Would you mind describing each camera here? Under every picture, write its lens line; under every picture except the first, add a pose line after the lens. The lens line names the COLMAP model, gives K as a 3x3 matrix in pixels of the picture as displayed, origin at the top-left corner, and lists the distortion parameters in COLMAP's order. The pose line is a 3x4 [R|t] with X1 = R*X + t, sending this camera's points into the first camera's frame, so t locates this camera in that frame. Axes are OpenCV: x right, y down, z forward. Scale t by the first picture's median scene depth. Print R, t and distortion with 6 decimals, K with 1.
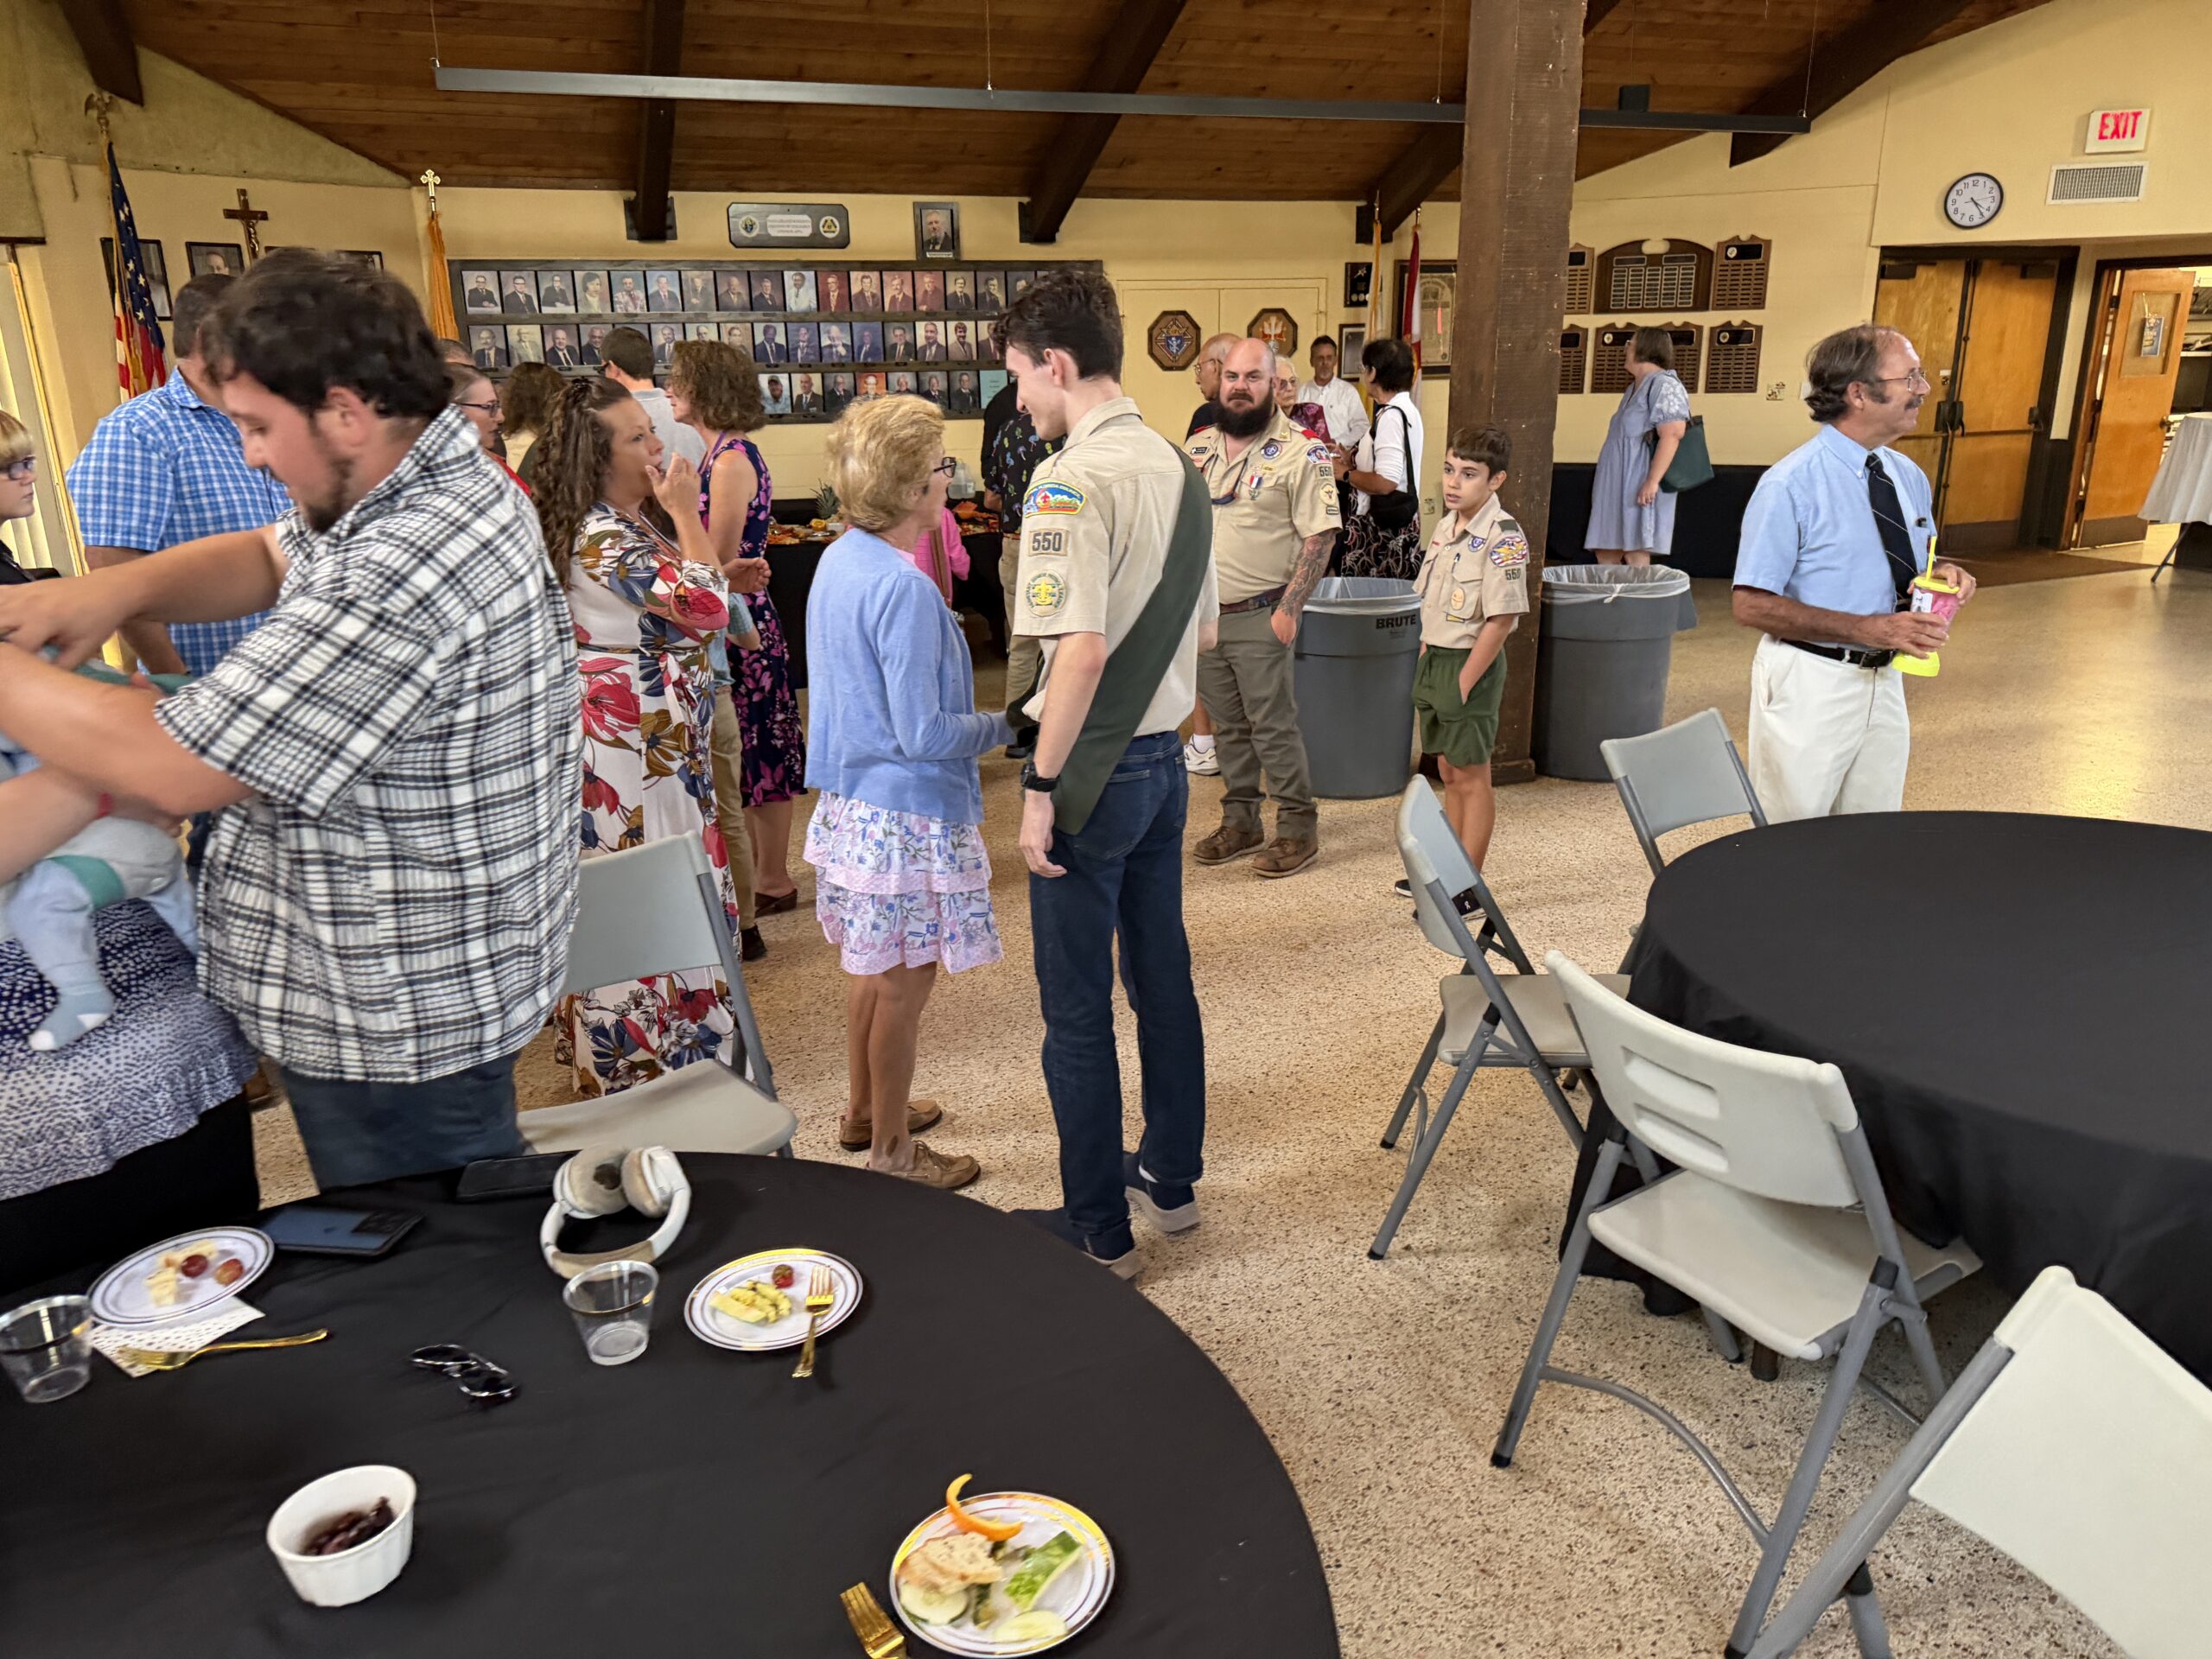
lens RADIAL K [[1614.2, 0, 1087.1], [0, 1614.2, 835.2], [0, 0, 1]] dist [0.035286, -0.020650]
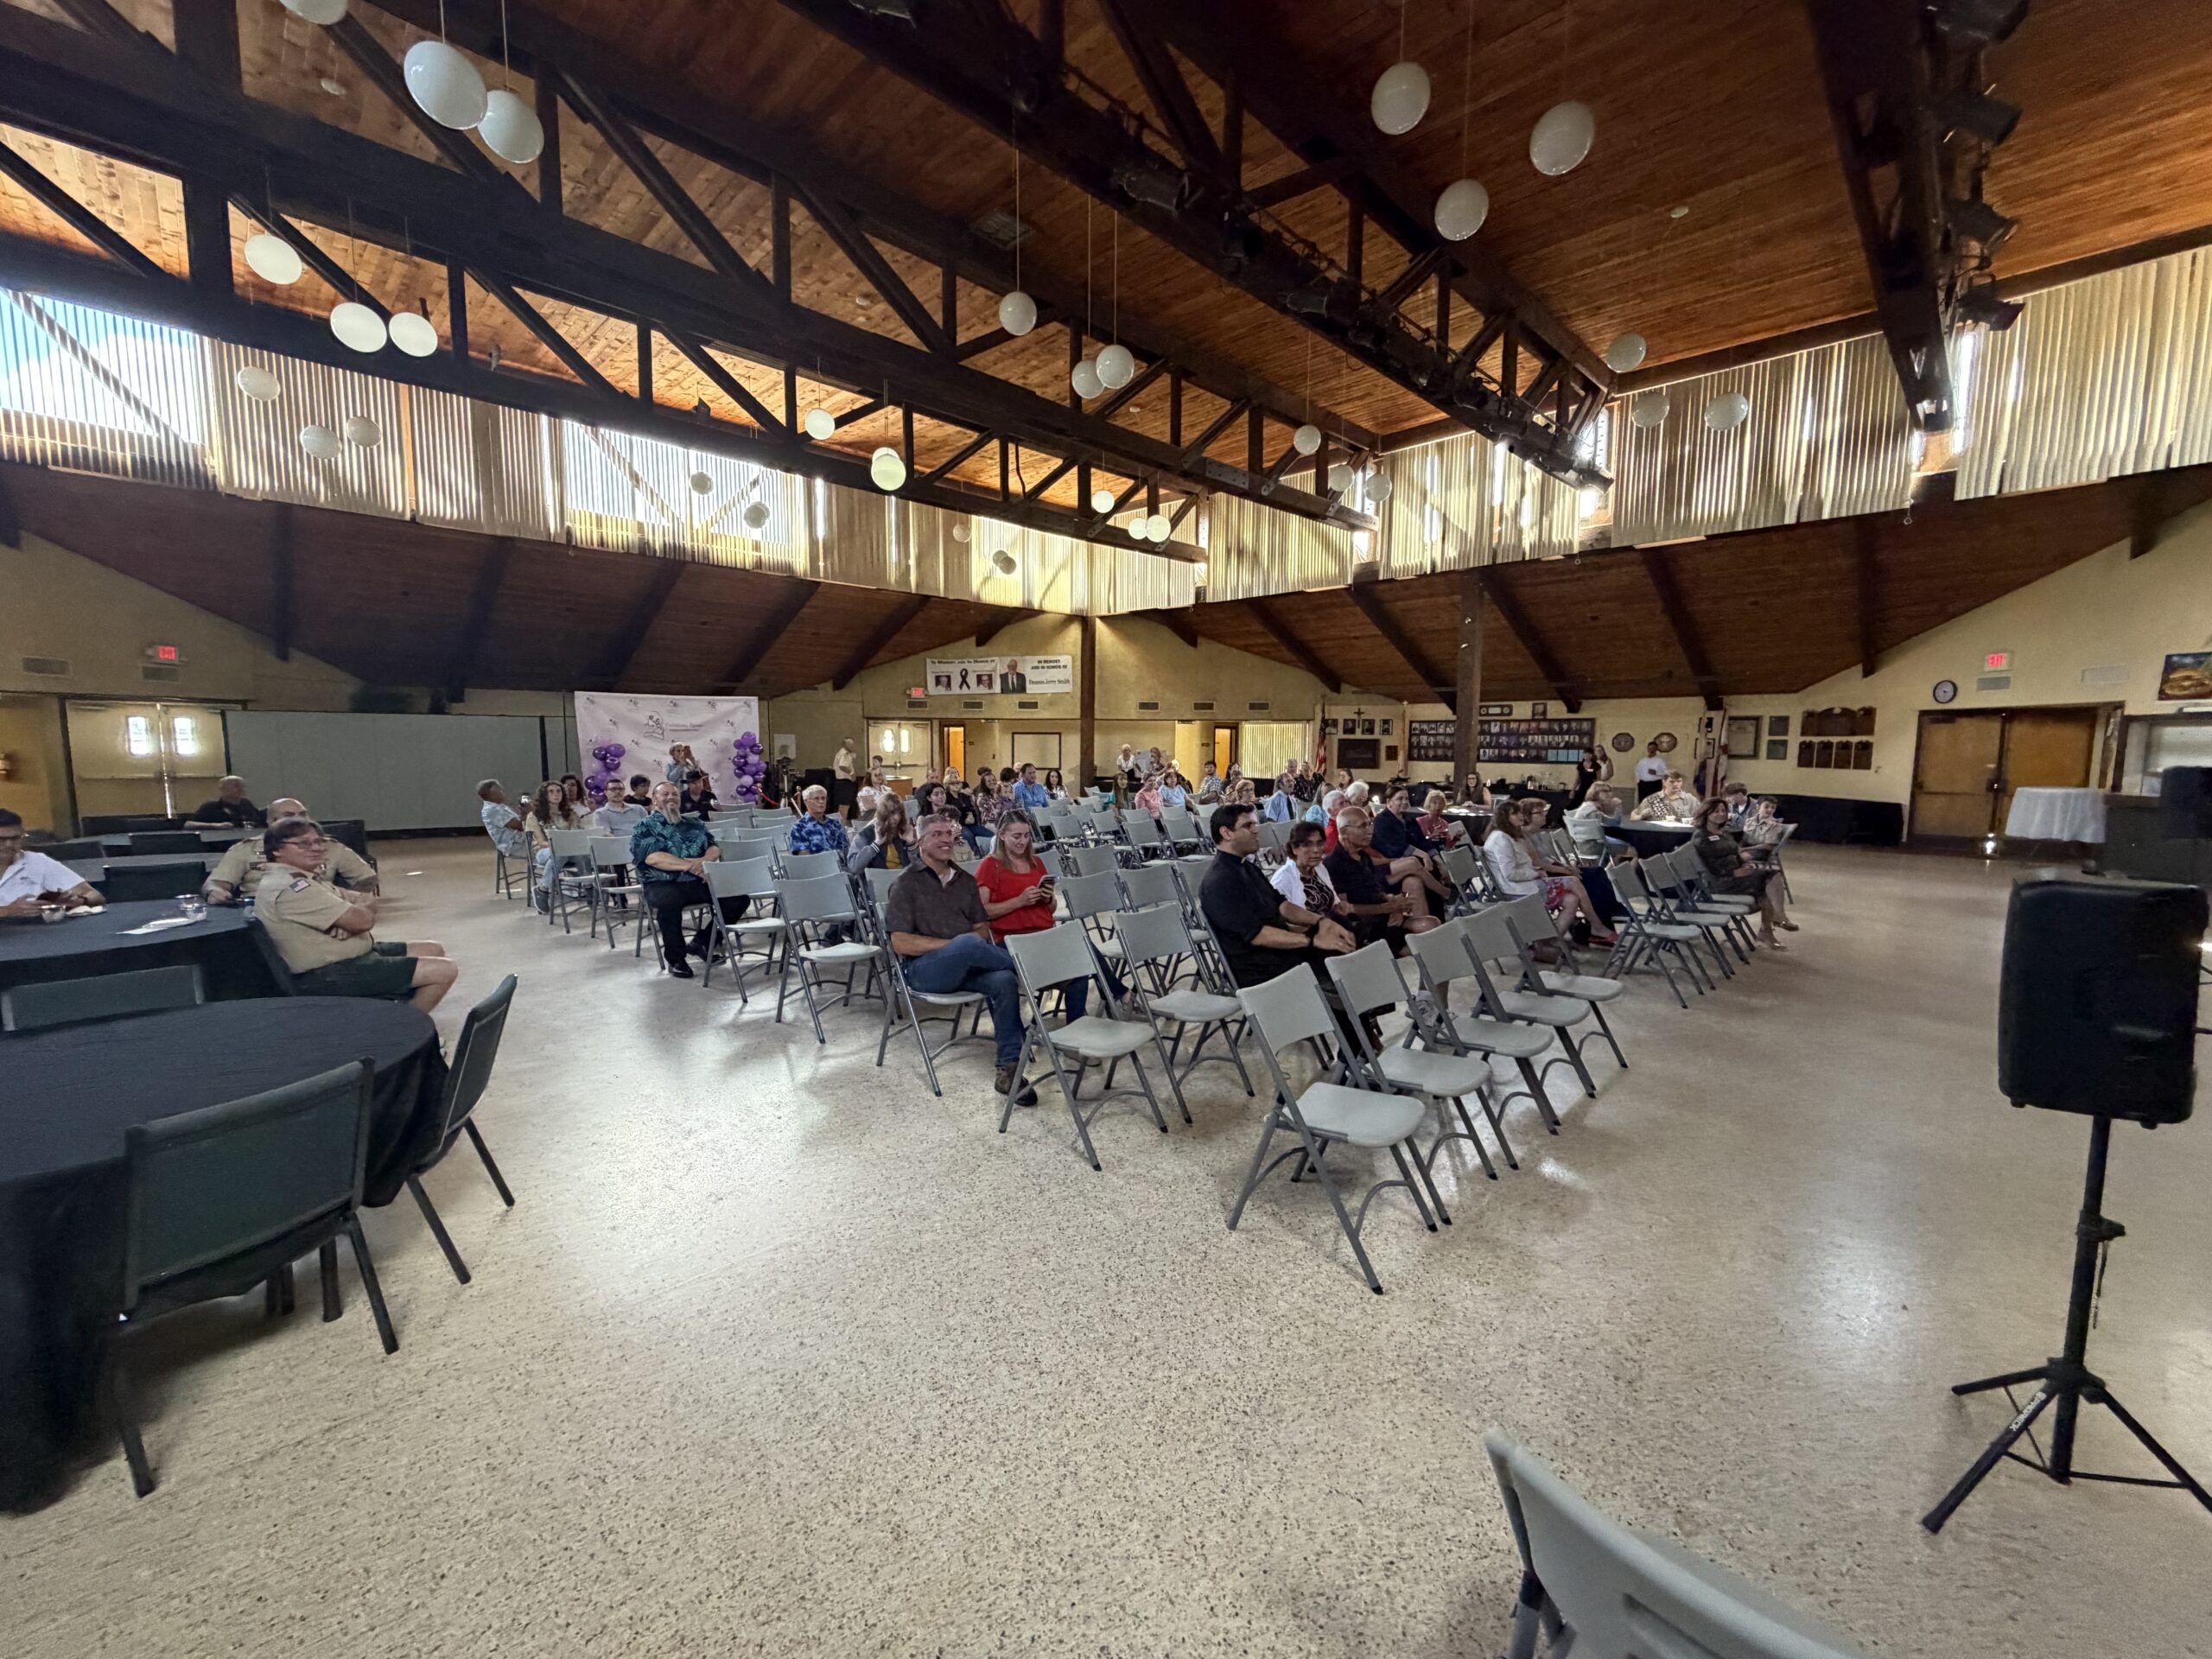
lens RADIAL K [[887.1, 0, 1106.0], [0, 887.1, 829.5], [0, 0, 1]] dist [0.011958, -0.000131]
pose [[0.411799, 0.107043, -0.904966, 1.274881], [-0.284085, 0.958668, -0.015876, 0.159419], [0.865862, 0.263625, 0.425187, -0.530697]]
